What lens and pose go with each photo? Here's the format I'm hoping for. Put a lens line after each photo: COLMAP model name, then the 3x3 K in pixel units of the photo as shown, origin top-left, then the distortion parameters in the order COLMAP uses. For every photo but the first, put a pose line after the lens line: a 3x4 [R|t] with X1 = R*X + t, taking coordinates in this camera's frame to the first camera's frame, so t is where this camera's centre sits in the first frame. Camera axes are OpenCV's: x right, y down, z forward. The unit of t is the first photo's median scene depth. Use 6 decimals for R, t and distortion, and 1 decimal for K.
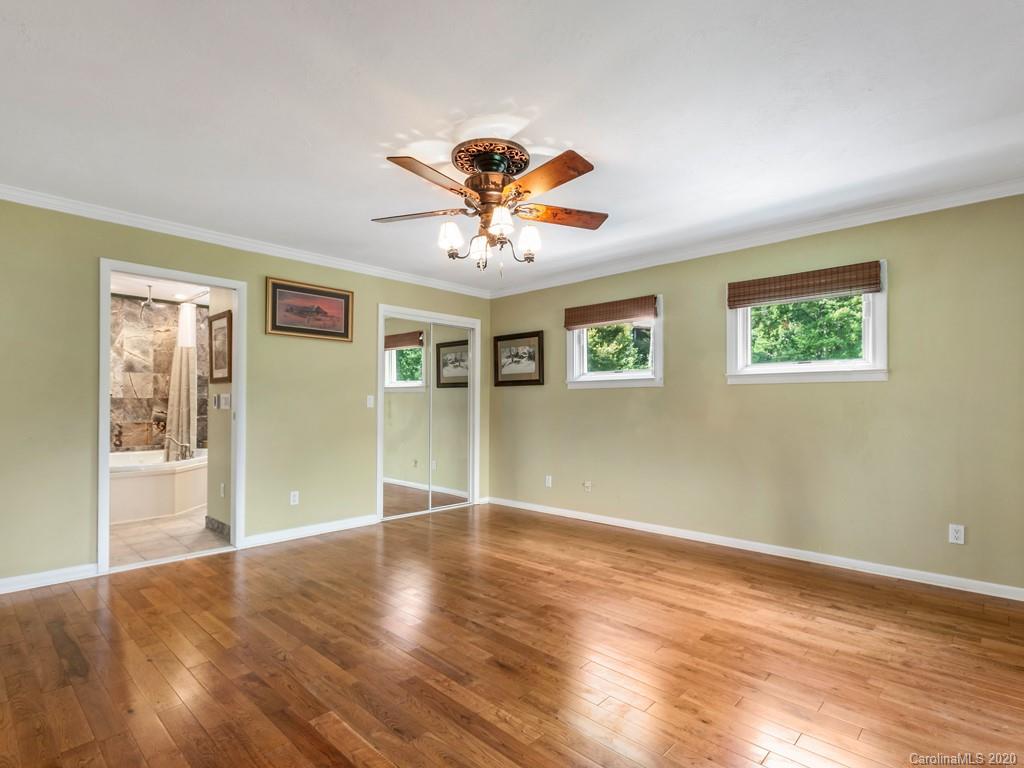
lens RADIAL K [[521.8, 0, 514.1], [0, 521.8, 405.6], [0, 0, 1]] dist [0.004729, 0.000772]
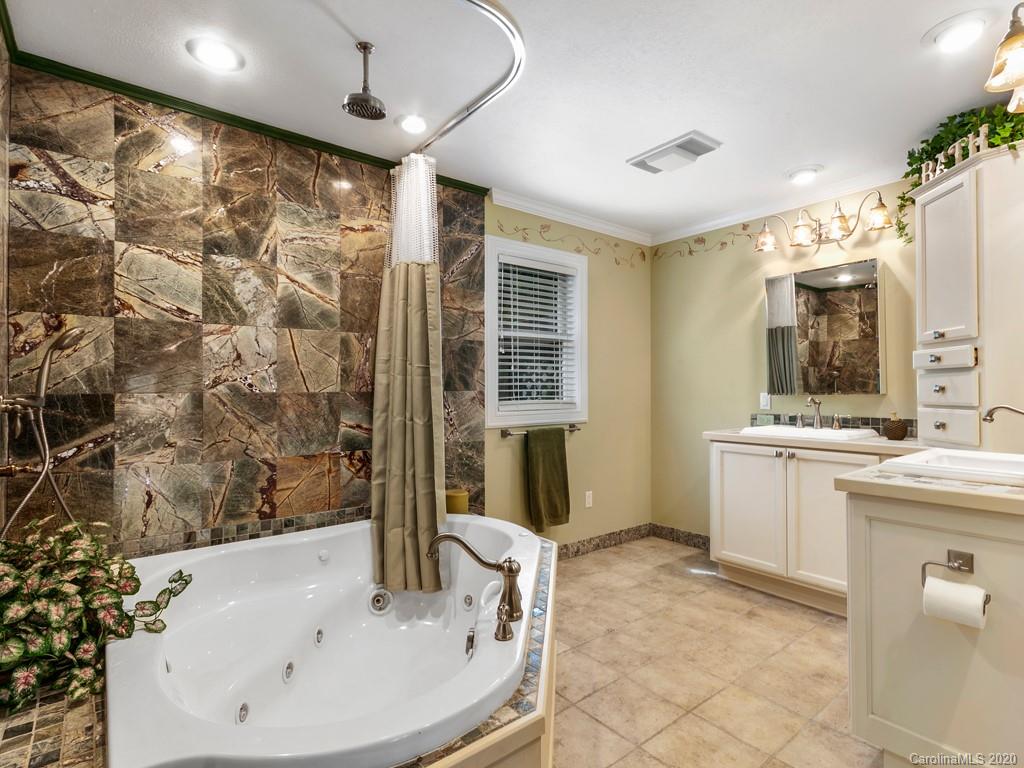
lens RADIAL K [[521.8, 0, 511.9], [0, 521.8, 384.5], [0, 0, 1]] dist [0.004729, 0.000772]
pose [[0.990918, -0.017168, -0.133369, -0.505699], [0.015071, 0.999747, -0.016713, -0.011405], [0.133623, 0.014551, 0.990925, 0.617531]]
